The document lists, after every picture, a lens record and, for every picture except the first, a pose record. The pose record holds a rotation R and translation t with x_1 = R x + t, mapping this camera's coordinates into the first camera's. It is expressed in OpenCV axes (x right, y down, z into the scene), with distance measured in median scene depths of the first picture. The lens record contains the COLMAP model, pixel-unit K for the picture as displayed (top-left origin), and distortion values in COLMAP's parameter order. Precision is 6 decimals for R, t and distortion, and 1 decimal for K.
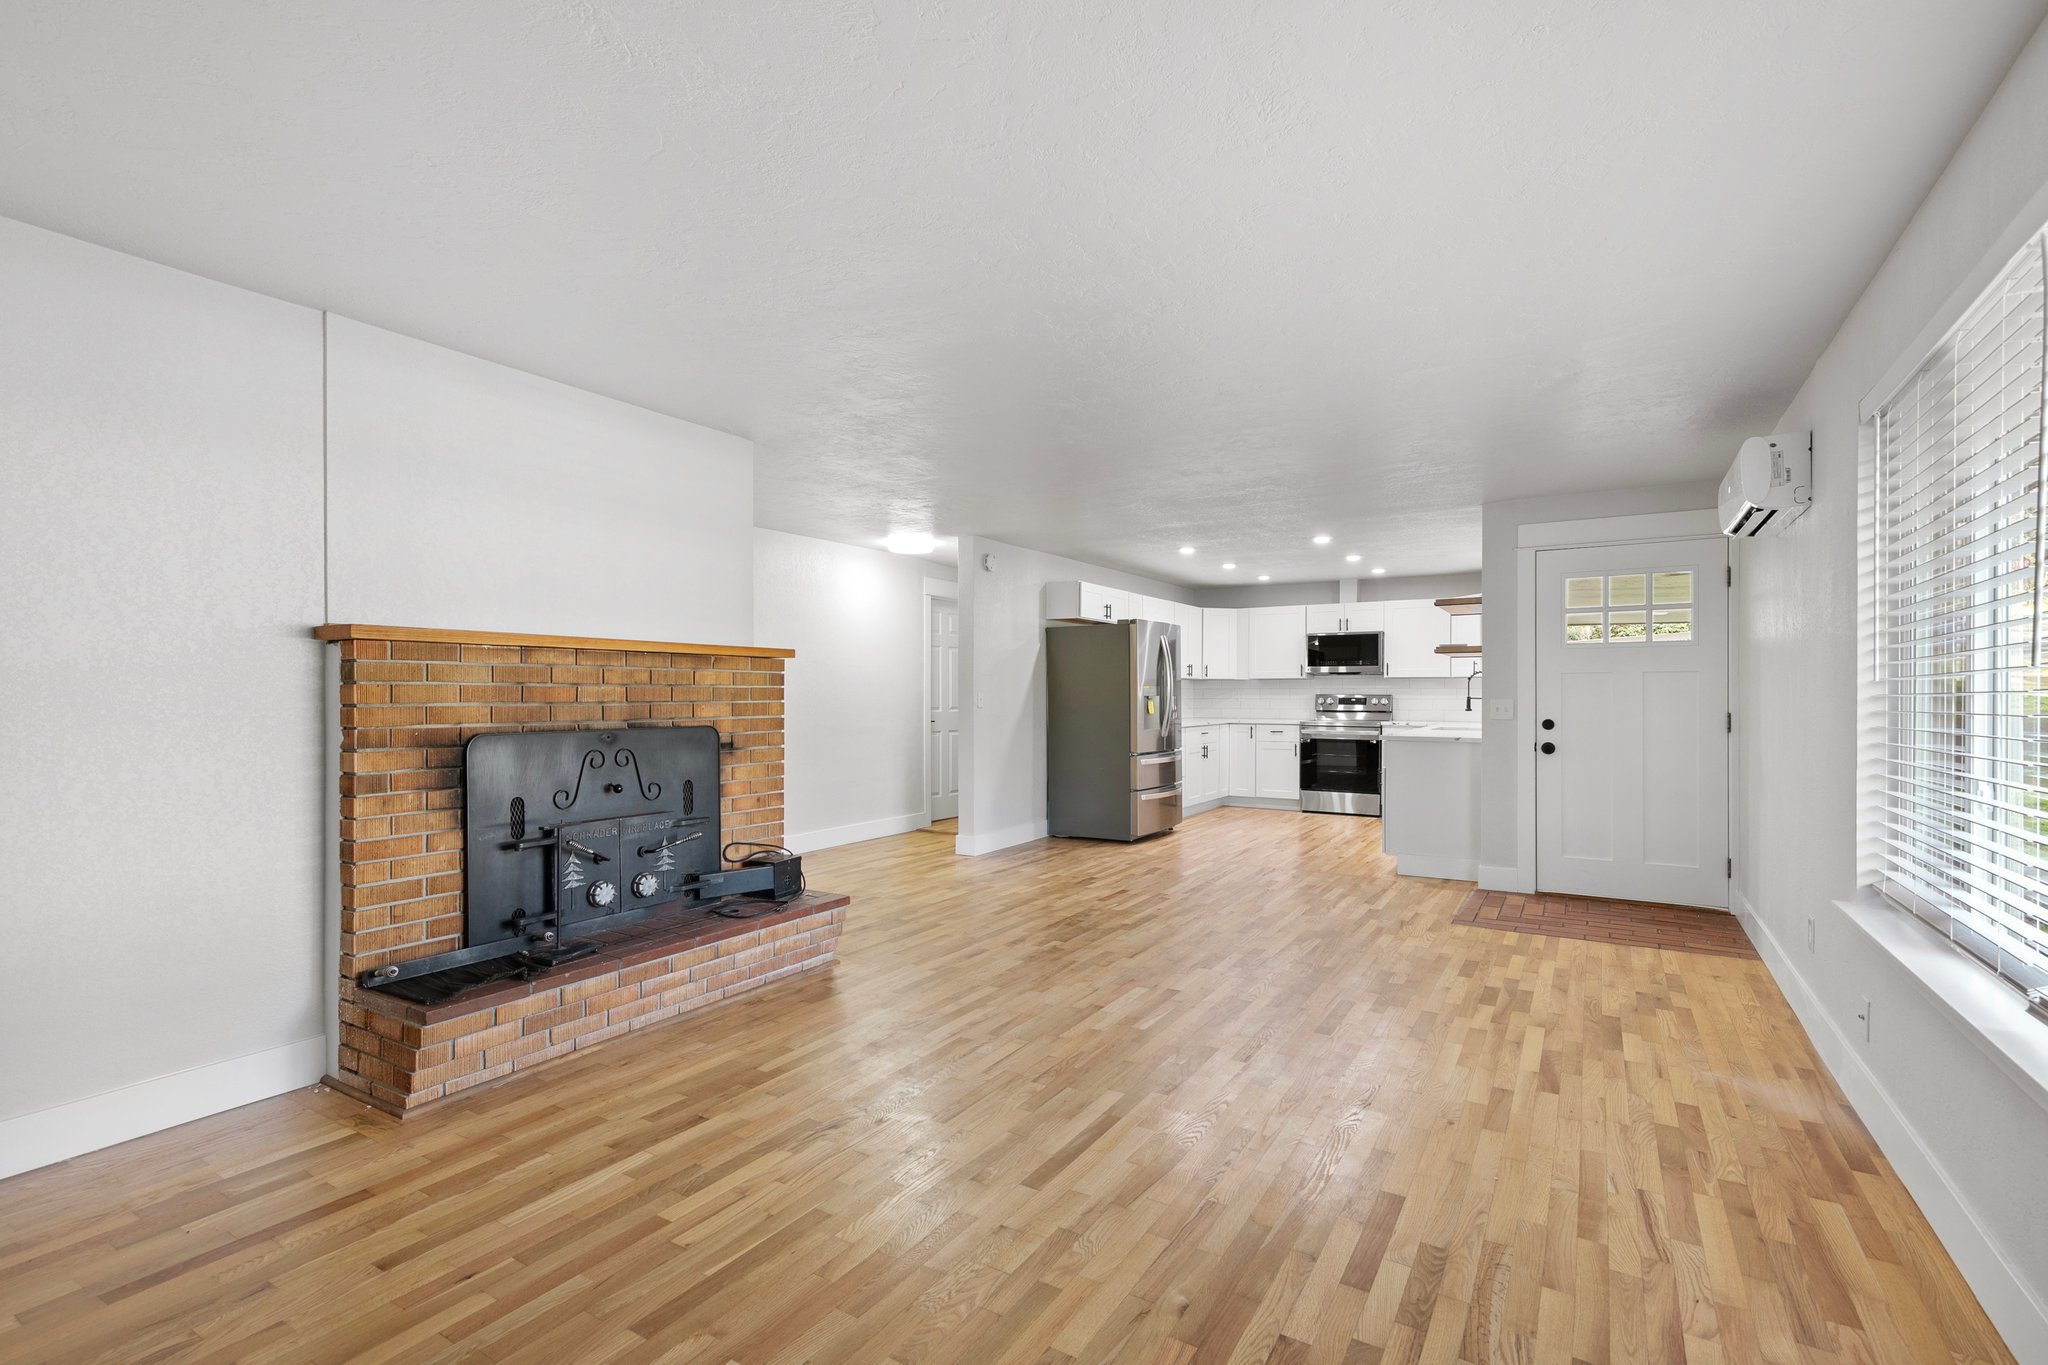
lens RADIAL K [[942.1, 0, 1019.6], [0, 942.1, 690.6], [0, 0, 1]] dist [0.001379, -0.000111]
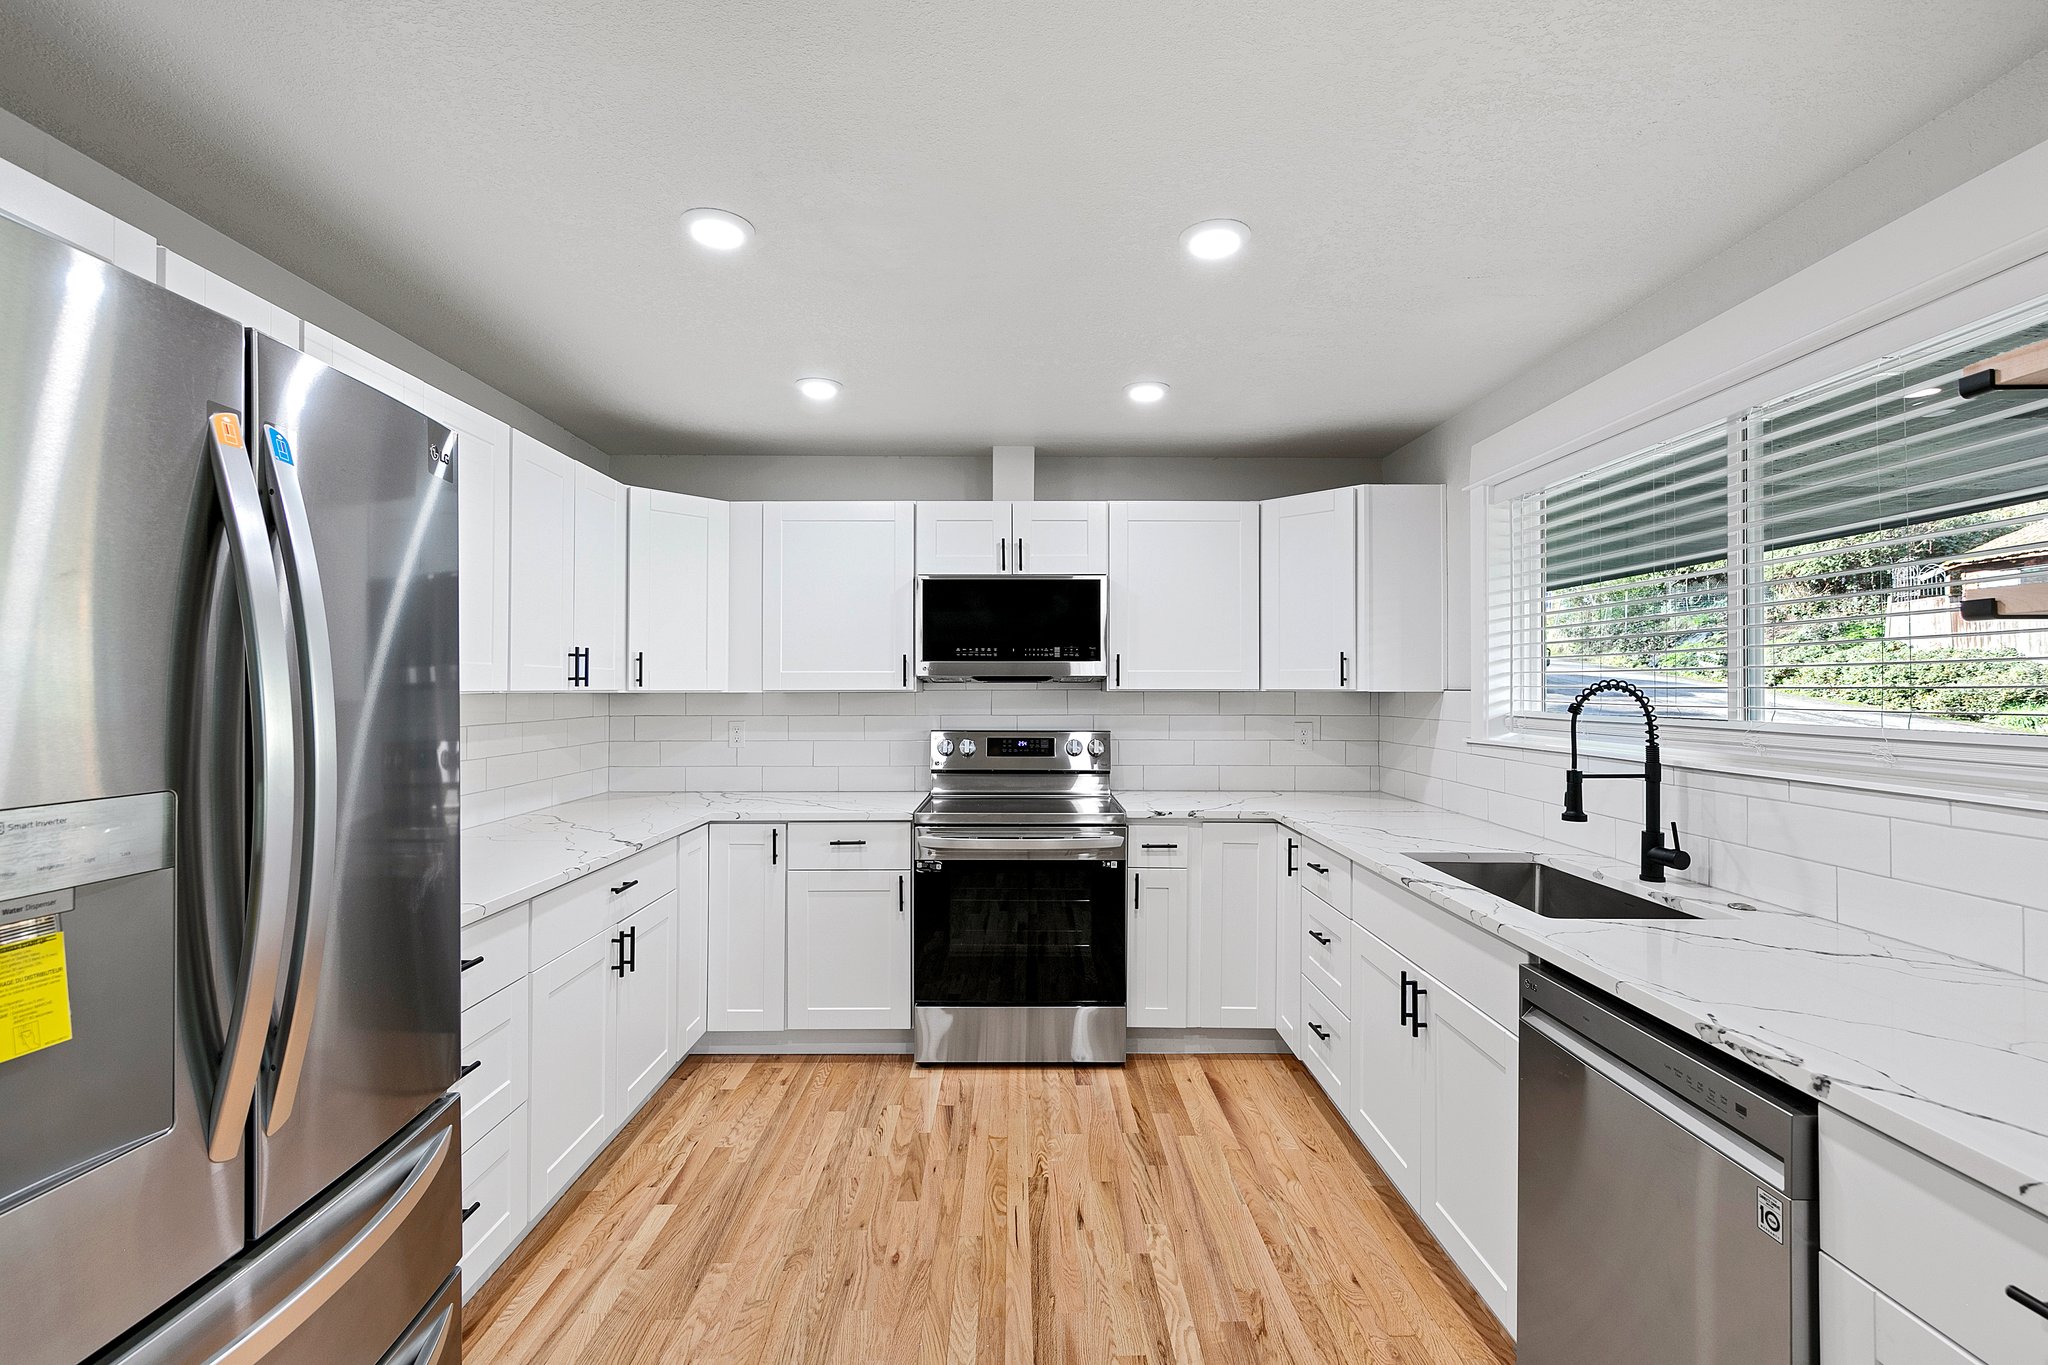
lens RADIAL K [[942.1, 0, 1017.9], [0, 942.1, 686.1], [0, 0, 1]] dist [0.001379, -0.000111]
pose [[0.854621, -0.000258, 0.519253, 0.143920], [0.000371, 1.000000, -0.000115, -0.015145], [-0.519253, 0.000291, 0.854621, 0.663526]]
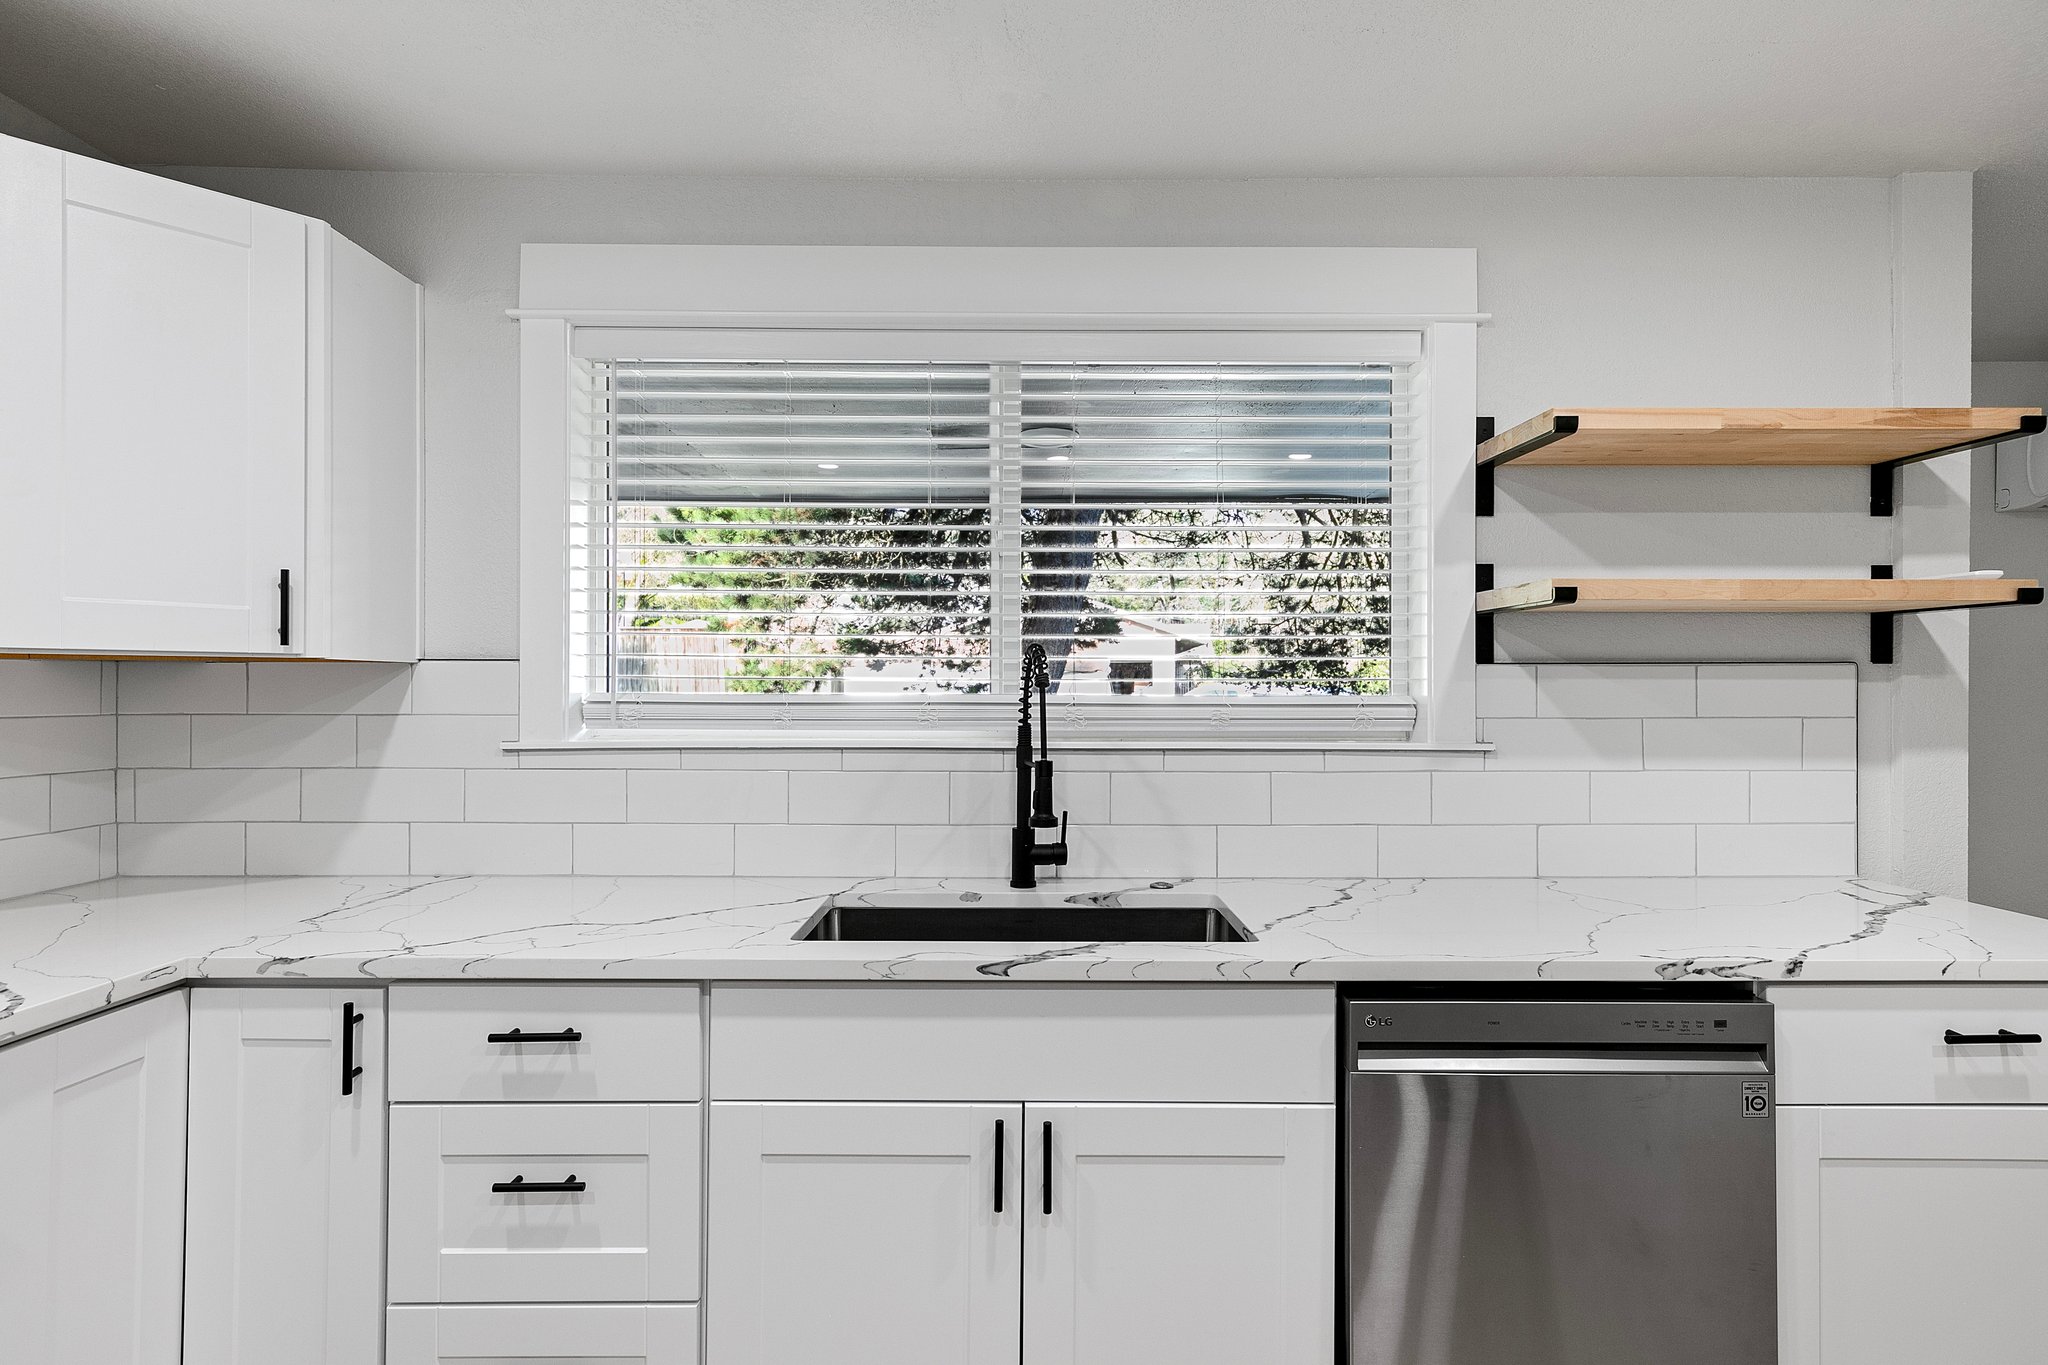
lens RADIAL K [[1046.3, 0, 1027.4], [0, 1046.3, 686.8], [0, 0, 1]] dist [0.000081, 0.001252]
pose [[-0.524820, -0.003923, 0.851204, 0.206823], [-0.003058, 0.999992, 0.002723, -0.009633], [-0.851208, -0.001174, -0.524828, 0.870606]]
